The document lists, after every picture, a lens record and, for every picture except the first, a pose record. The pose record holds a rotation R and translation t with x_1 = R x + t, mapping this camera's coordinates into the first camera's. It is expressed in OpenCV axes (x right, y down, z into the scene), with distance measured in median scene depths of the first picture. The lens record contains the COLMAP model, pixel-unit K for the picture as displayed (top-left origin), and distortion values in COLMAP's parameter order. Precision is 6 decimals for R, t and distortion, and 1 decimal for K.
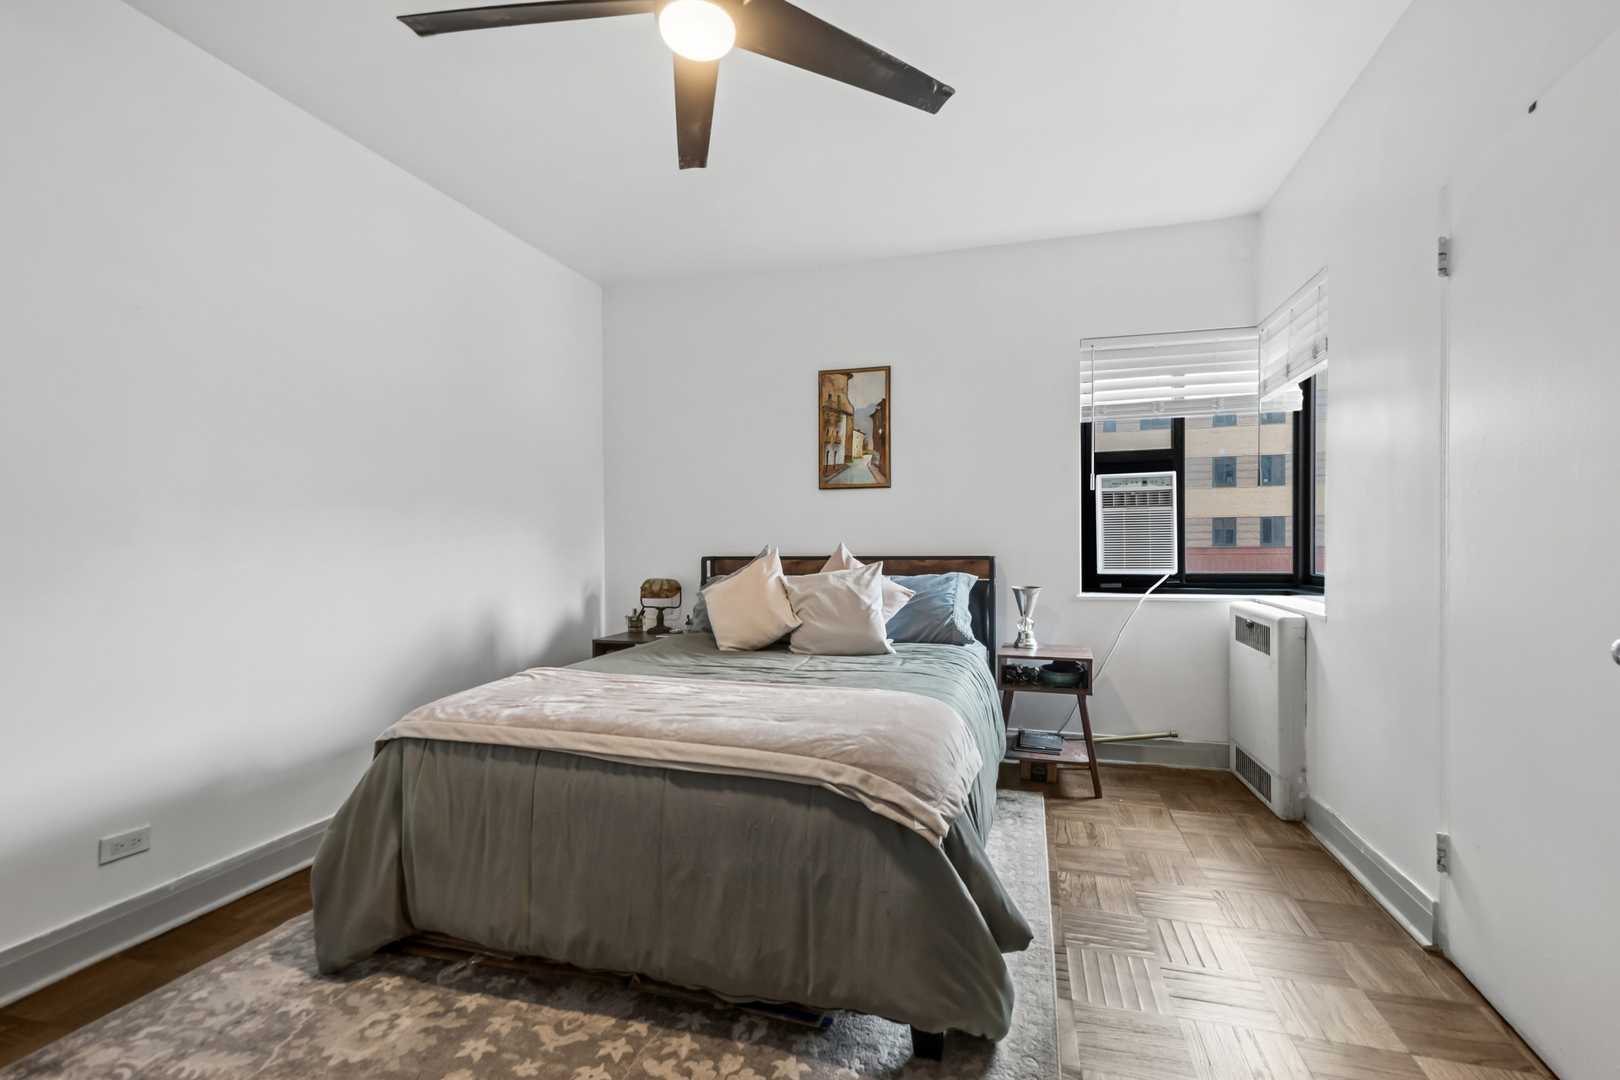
lens RADIAL K [[703.2, 0, 815.5], [0, 703.2, 551.0], [0, 0, 1]] dist [0.014073, -0.004535]
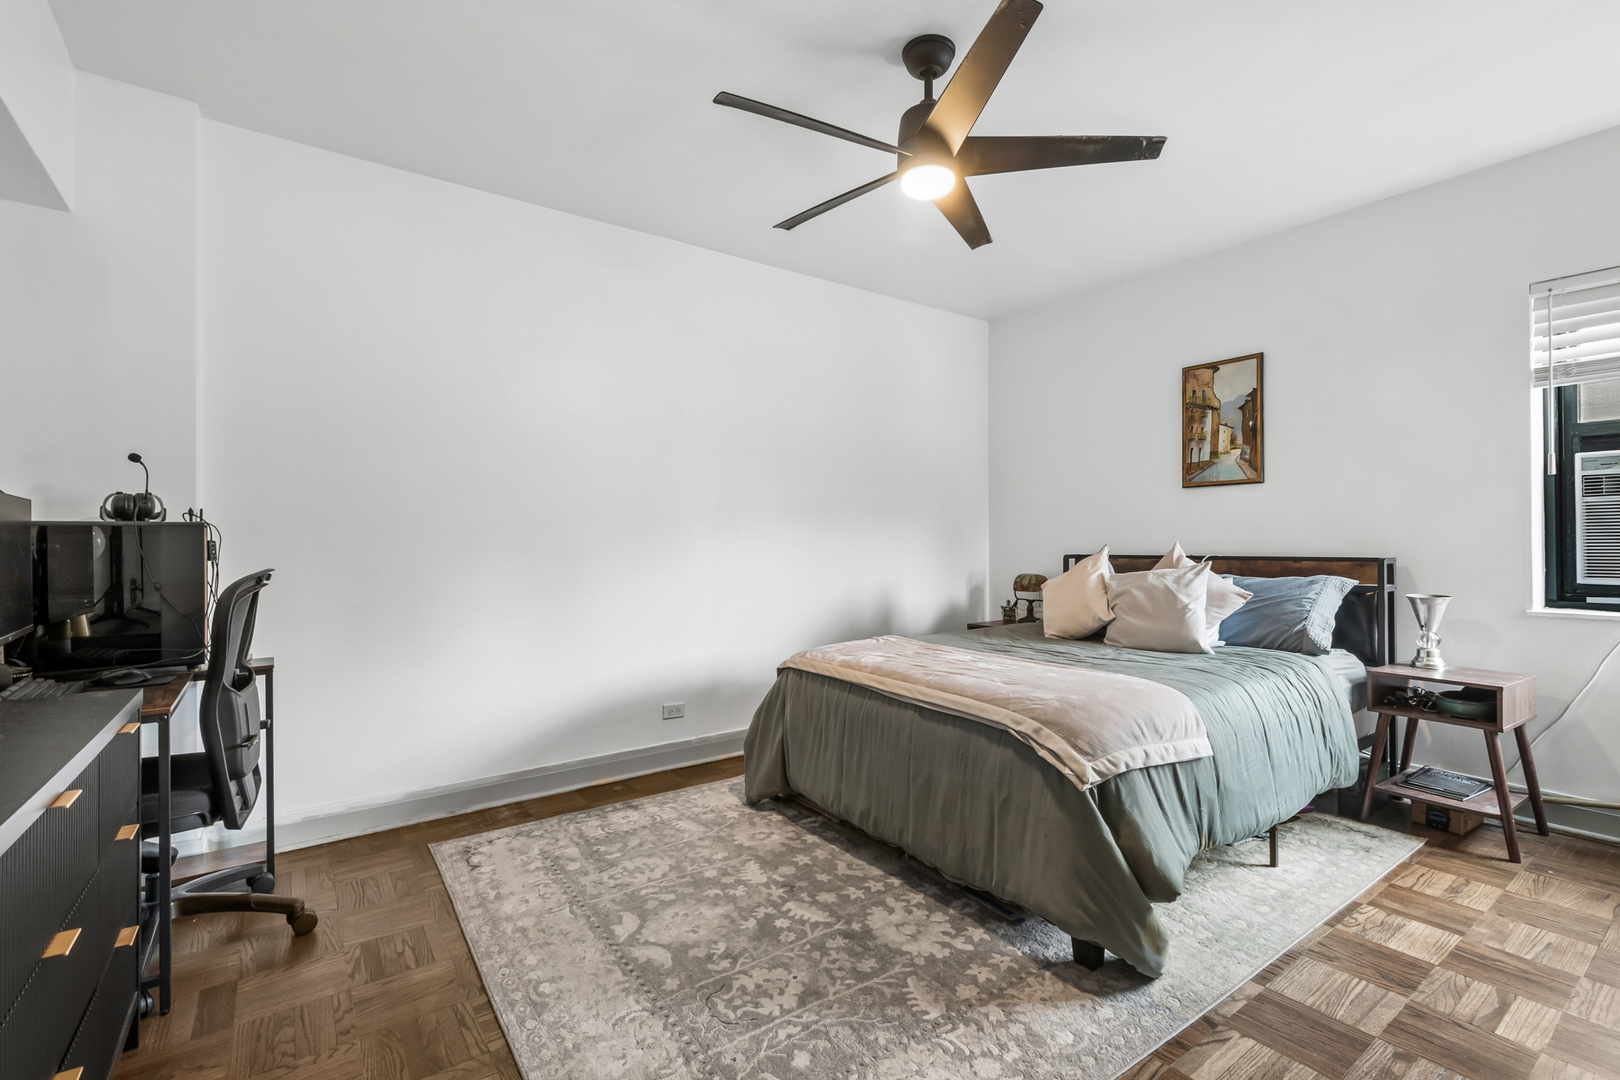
lens RADIAL K [[707.8, 0, 810.0], [0, 707.8, 540.0], [0, 0, 1]] dist [0.000728, 0.000245]
pose [[0.785040, -0.000029, -0.619445, 0.290483], [-0.007538, 0.999926, -0.009600, -0.001633], [0.619399, 0.012206, 0.784981, -0.138970]]
